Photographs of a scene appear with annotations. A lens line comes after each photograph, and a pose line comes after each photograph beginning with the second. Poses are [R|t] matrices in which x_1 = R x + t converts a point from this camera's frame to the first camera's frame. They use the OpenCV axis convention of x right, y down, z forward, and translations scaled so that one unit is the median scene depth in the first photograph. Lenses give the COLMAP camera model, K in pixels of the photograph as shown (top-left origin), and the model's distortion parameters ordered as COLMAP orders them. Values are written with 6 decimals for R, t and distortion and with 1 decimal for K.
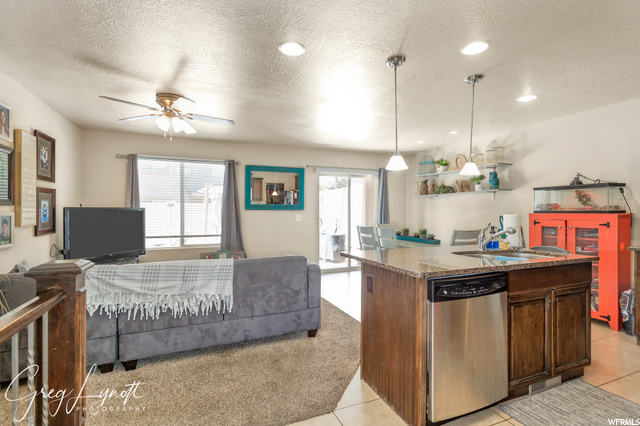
lens RADIAL K [[314.4, 0, 320.0], [0, 314.4, 213.0], [0, 0, 1]] dist [0.003027, 0.000631]
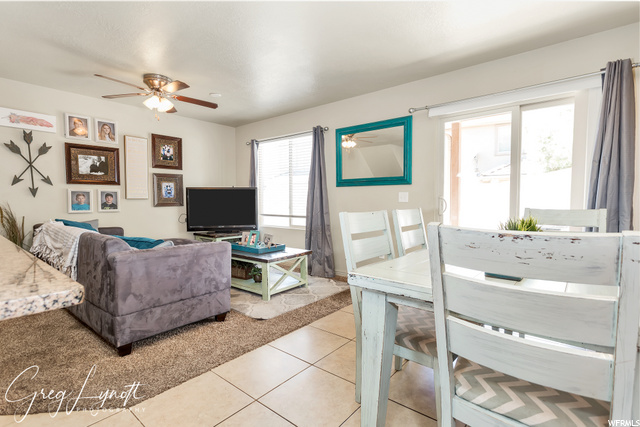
lens RADIAL K [[314.4, 0, 320.0], [0, 314.4, 213.5], [0, 0, 1]] dist [0.003027, 0.000631]
pose [[0.454813, 0.036139, -0.889853, 0.475567], [-0.004134, 0.999251, 0.038469, 0.028233], [0.890577, -0.013818, 0.454622, 0.641521]]
